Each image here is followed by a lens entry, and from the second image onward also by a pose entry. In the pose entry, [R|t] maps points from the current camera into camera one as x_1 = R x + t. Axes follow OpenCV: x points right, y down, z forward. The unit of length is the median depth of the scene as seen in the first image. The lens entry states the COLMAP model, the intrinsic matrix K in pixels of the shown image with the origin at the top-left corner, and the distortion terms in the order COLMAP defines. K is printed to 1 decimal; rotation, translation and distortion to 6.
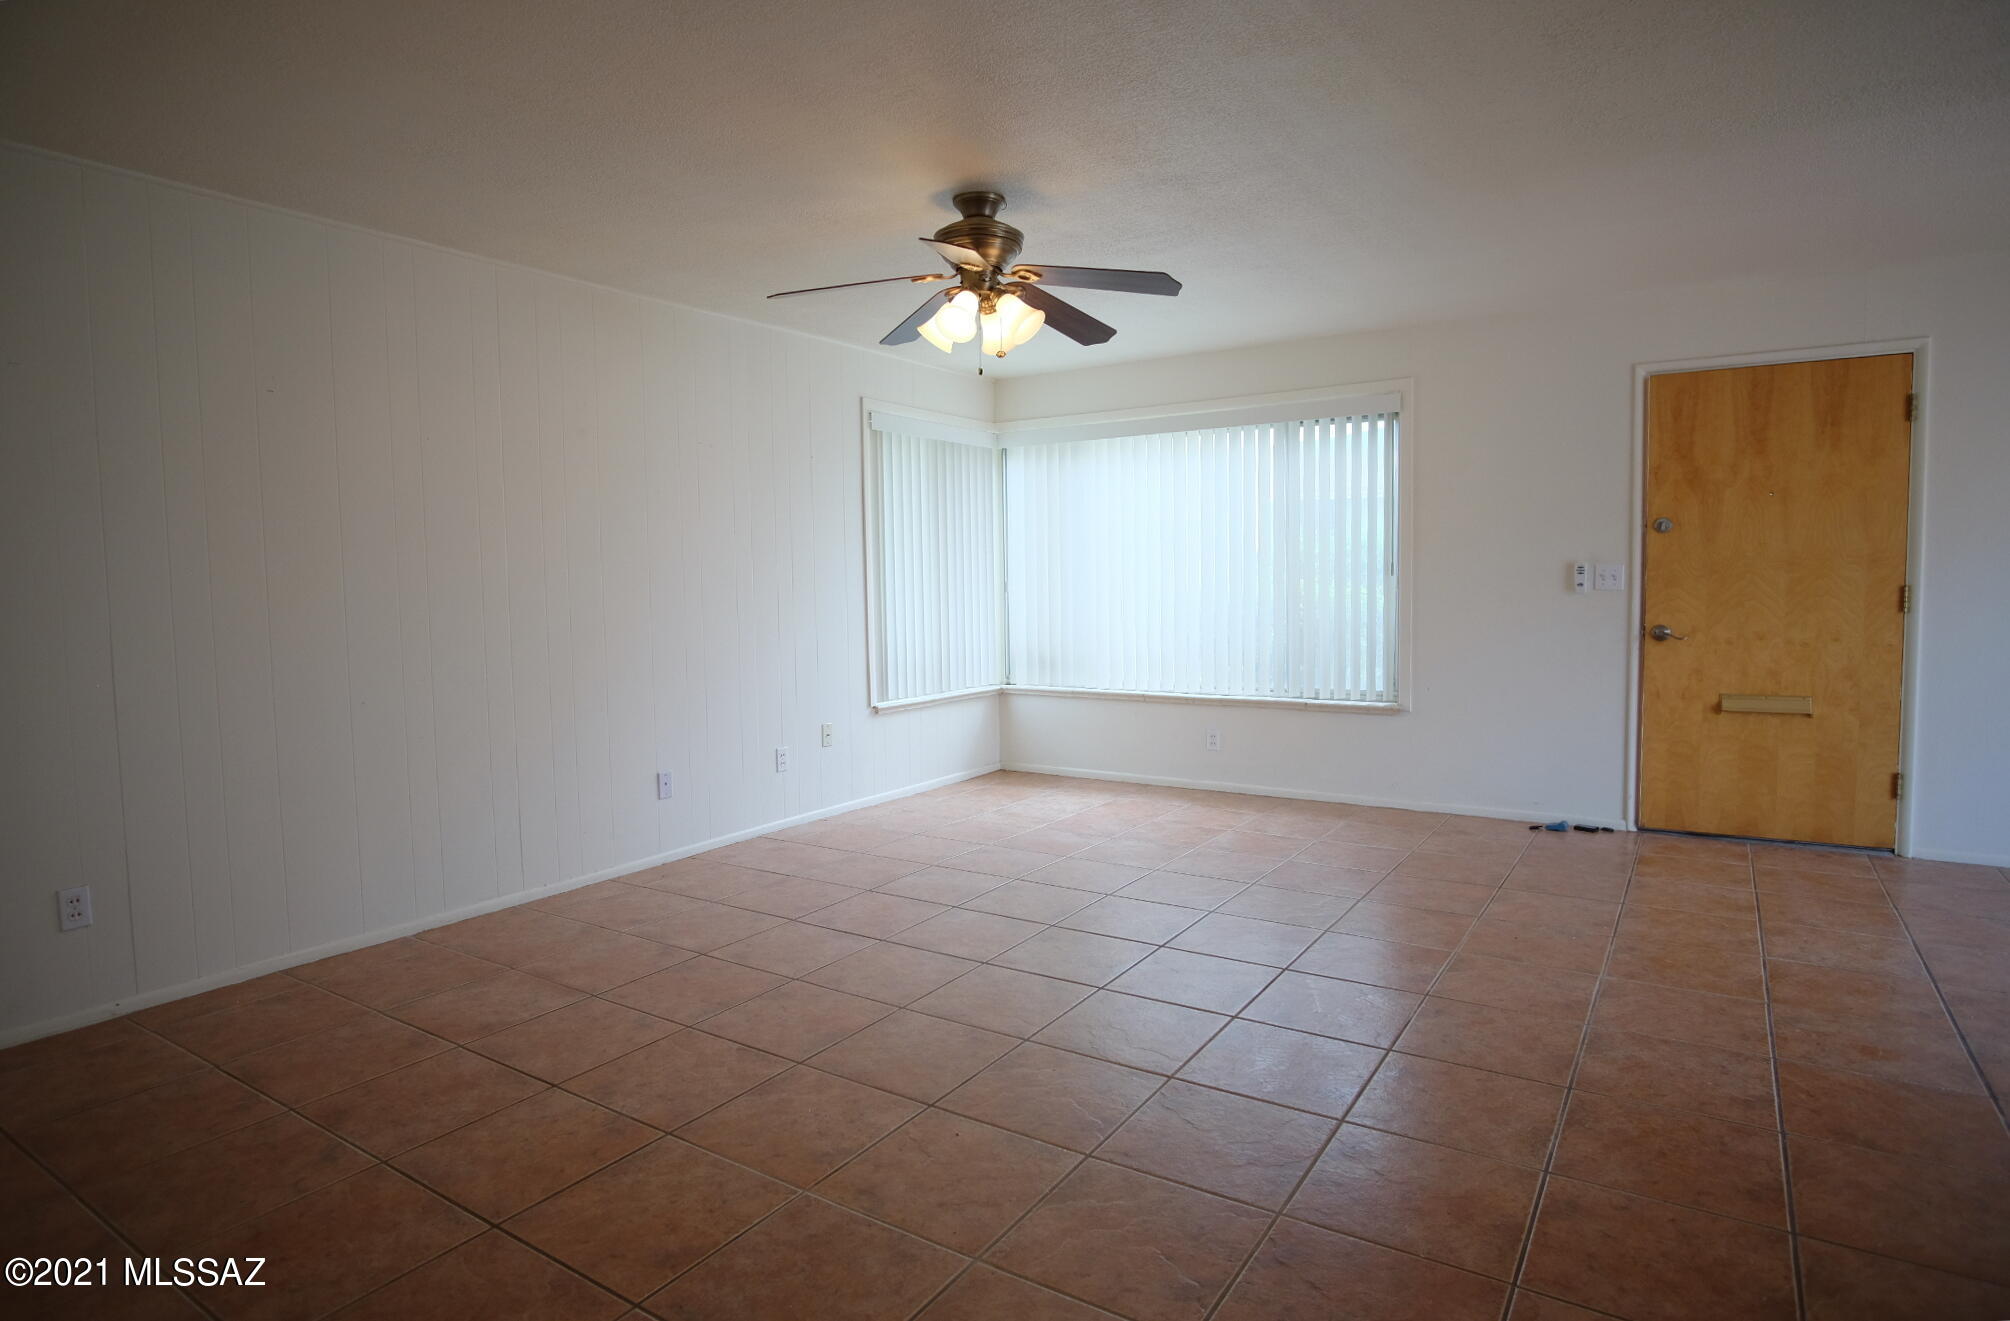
lens RADIAL K [[1105.0, 0, 1007.7], [0, 1105.0, 646.8], [0, 0, 1]] dist [-0.037711, 0.013085]
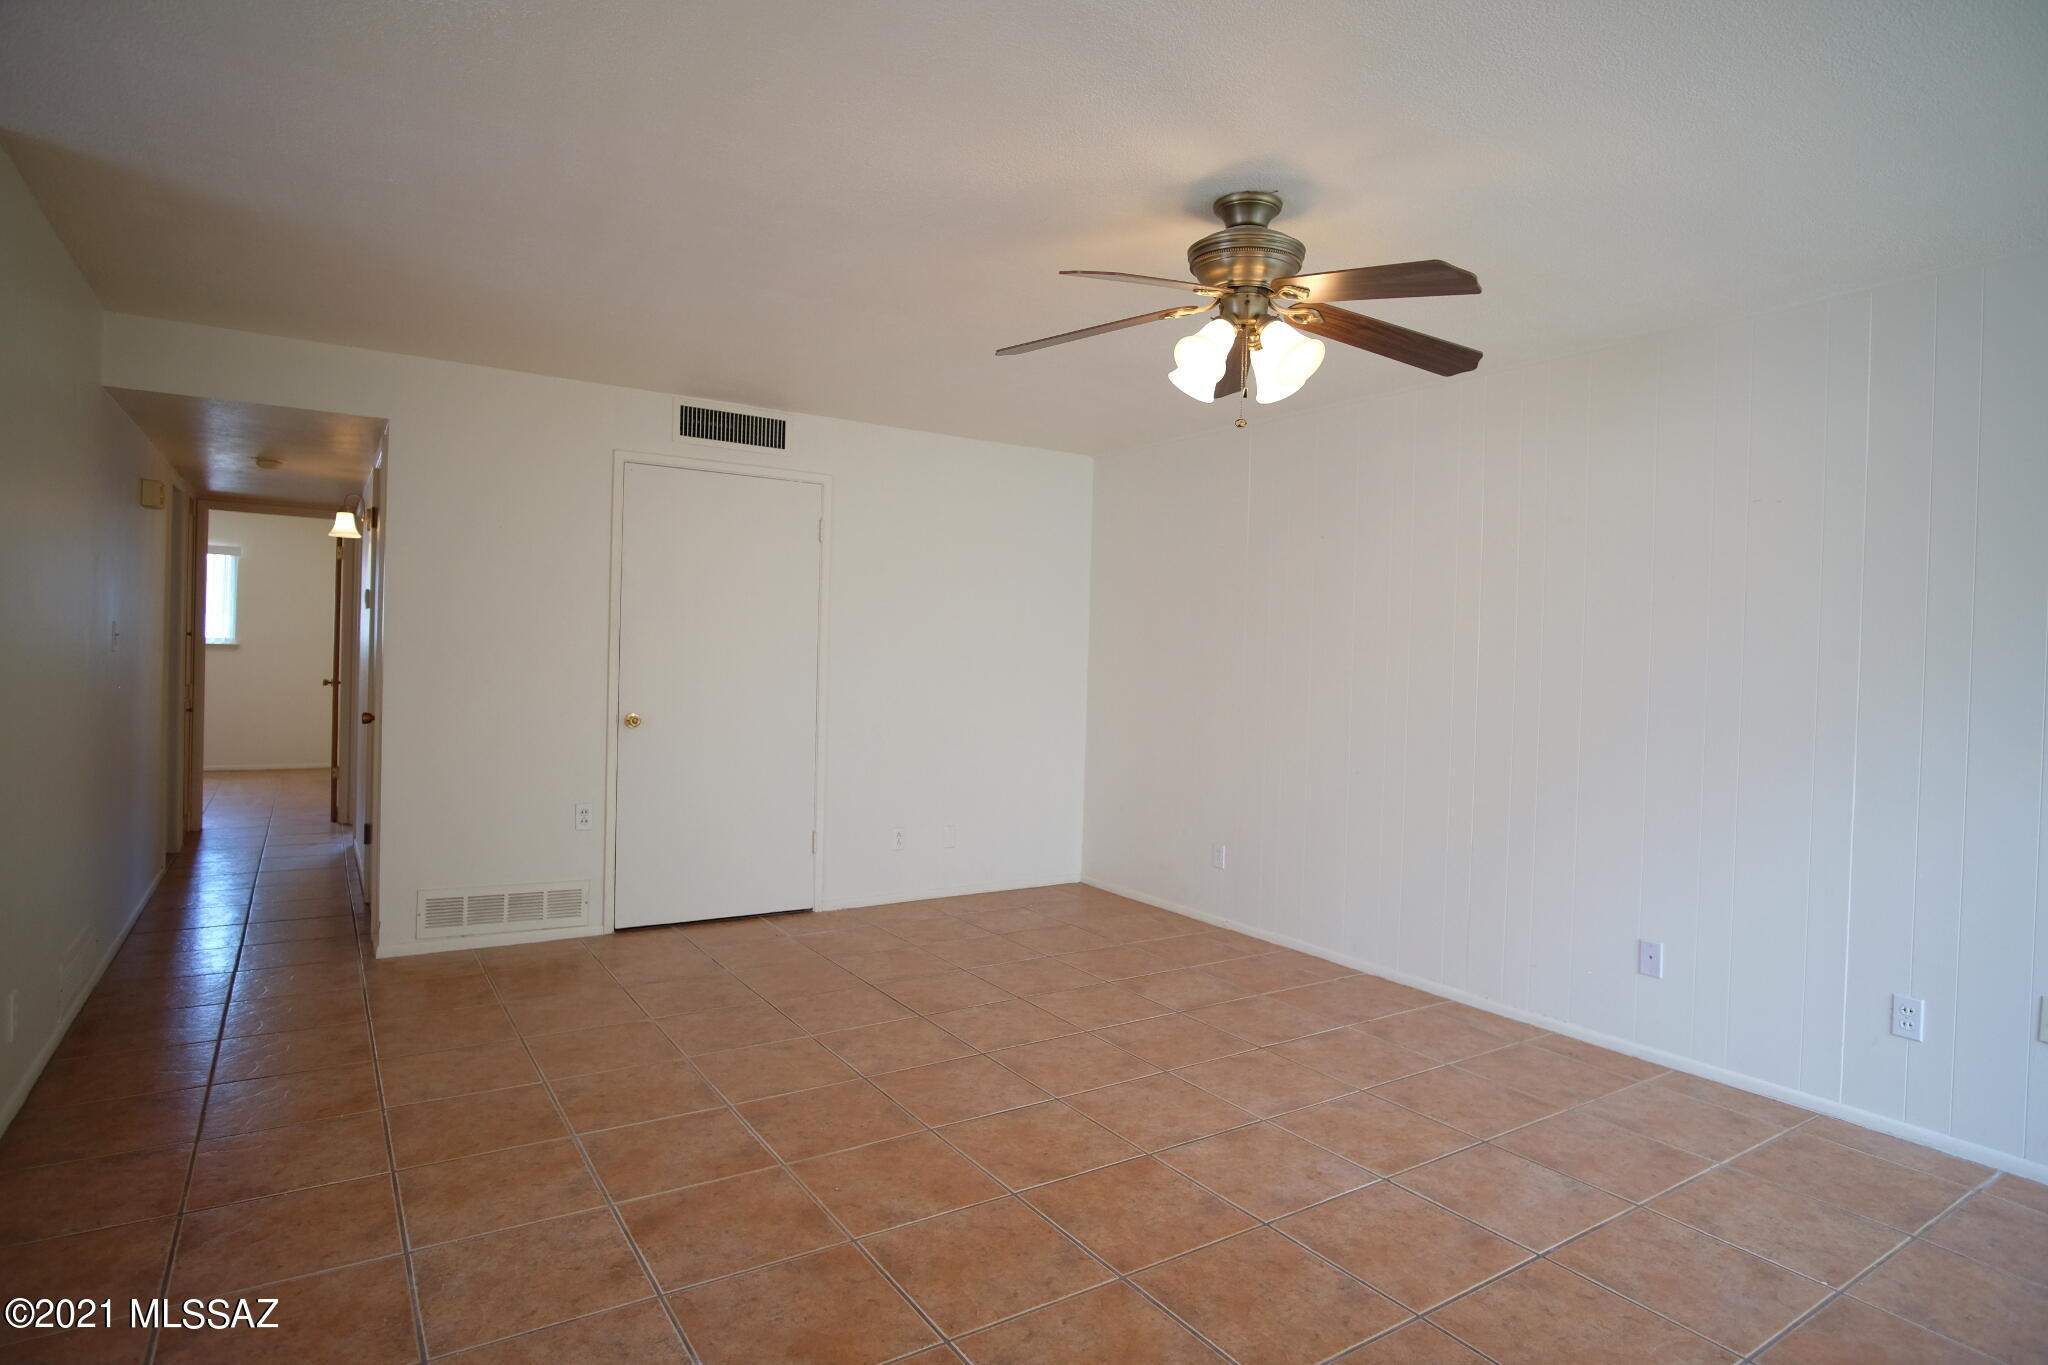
lens RADIAL K [[1097.8, 0, 1024.0], [0, 1097.8, 658.6], [0, 0, 1]] dist [-0.037579, 0.011723]
pose [[-0.402582, 0.008147, -0.915348, 0.569691], [-0.082956, 0.995521, 0.045346, -0.083525], [0.911617, 0.094189, -0.400103, 0.905037]]
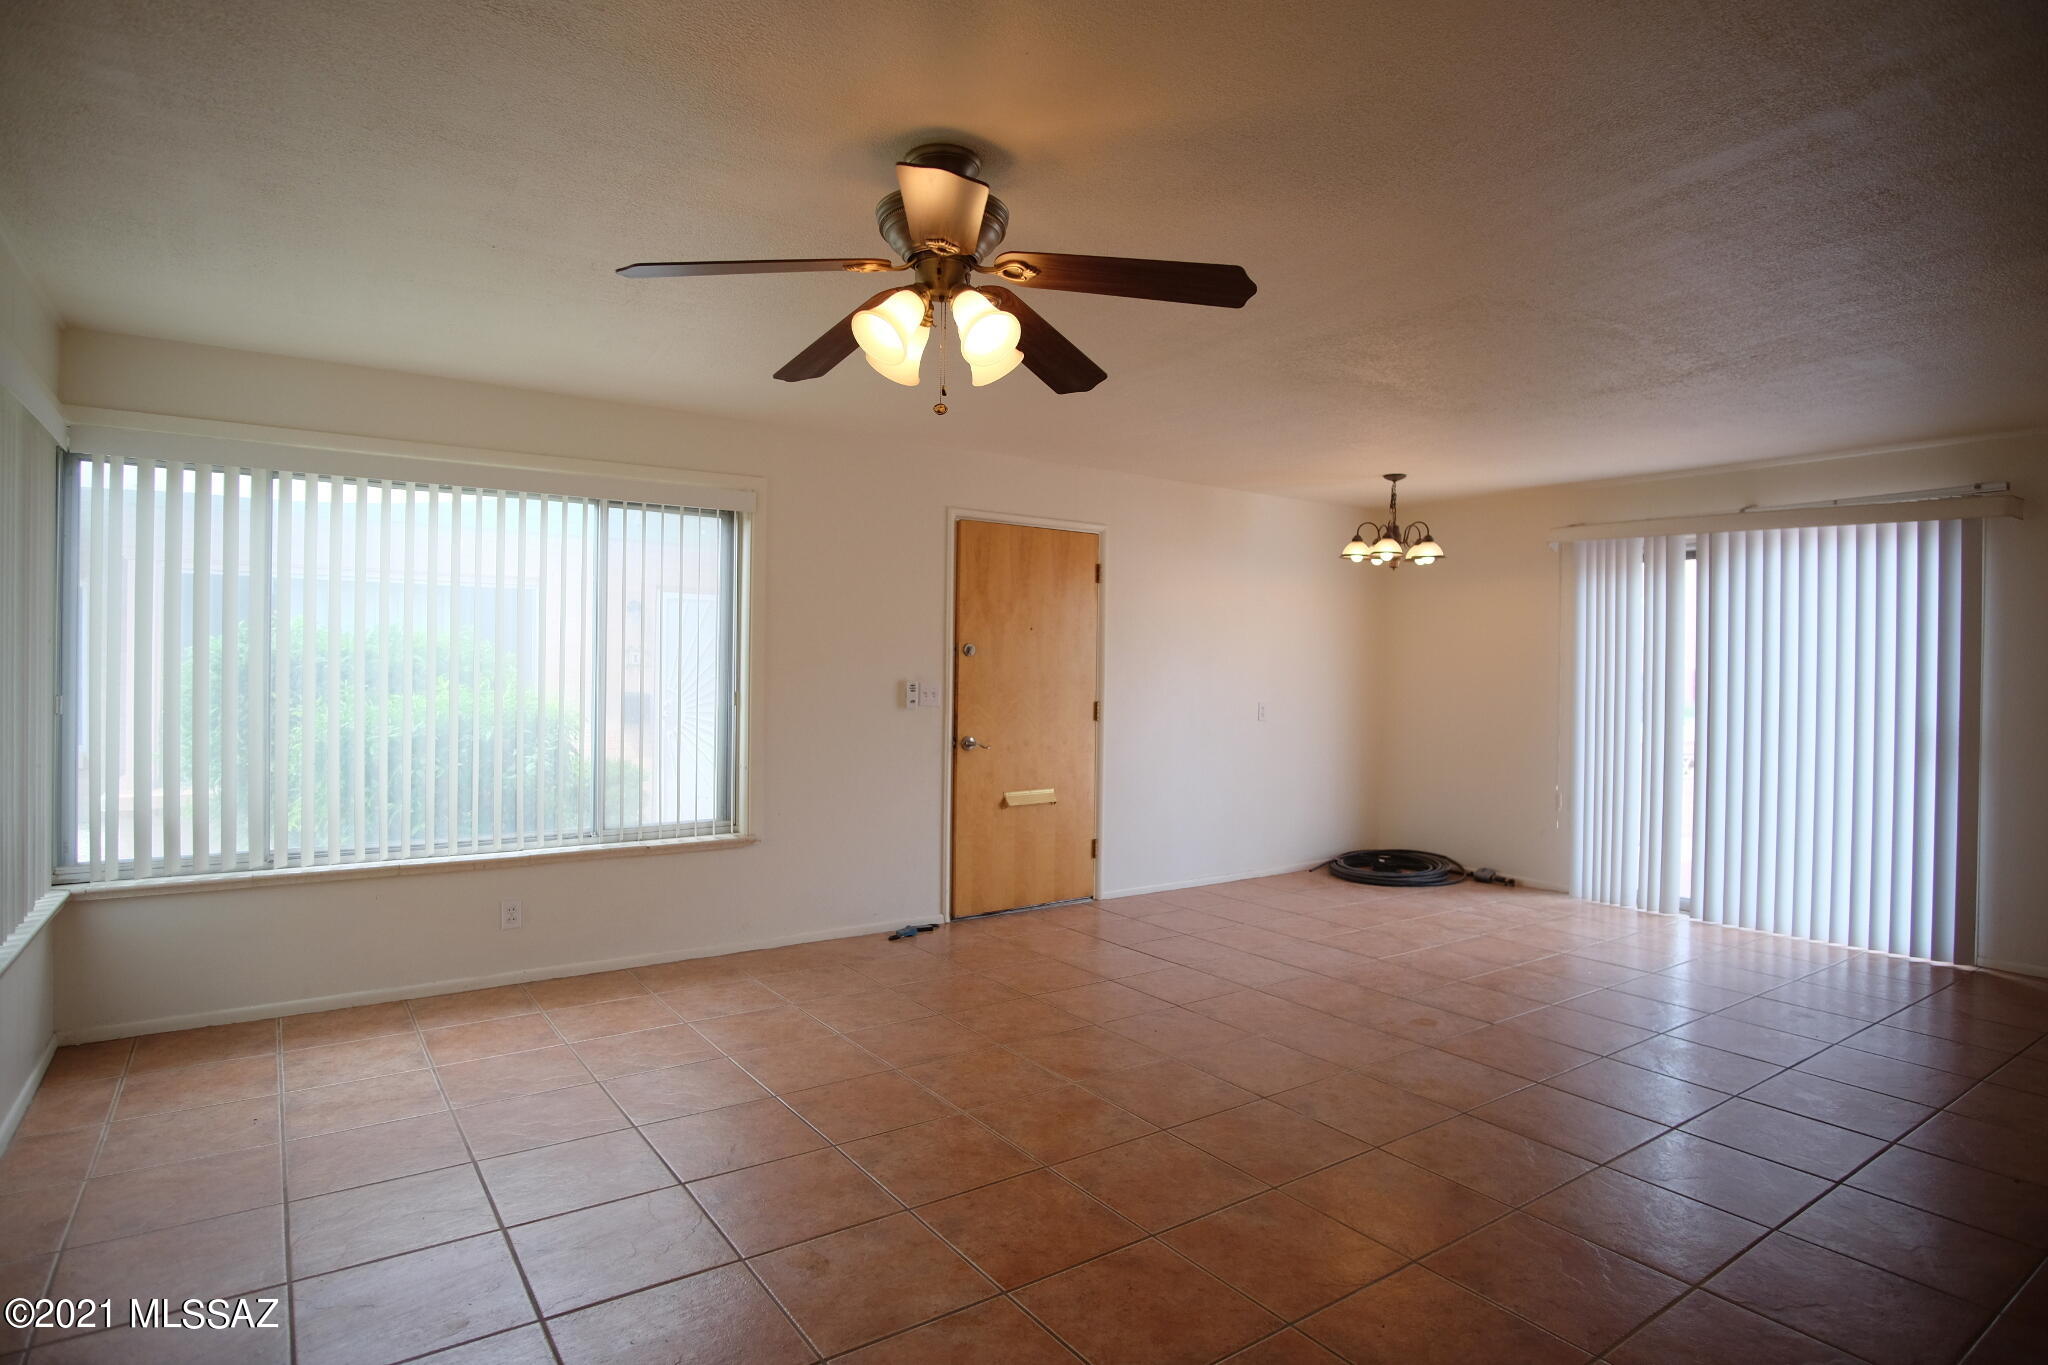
lens RADIAL K [[1097.8, 0, 1024.0], [0, 1097.8, 658.6], [0, 0, 1]] dist [-0.037579, 0.011723]
pose [[0.372265, 0.023153, 0.927838, -0.479864], [0.042971, 0.998187, -0.042149, -0.053364], [-0.927131, 0.055561, 0.370595, 0.542282]]
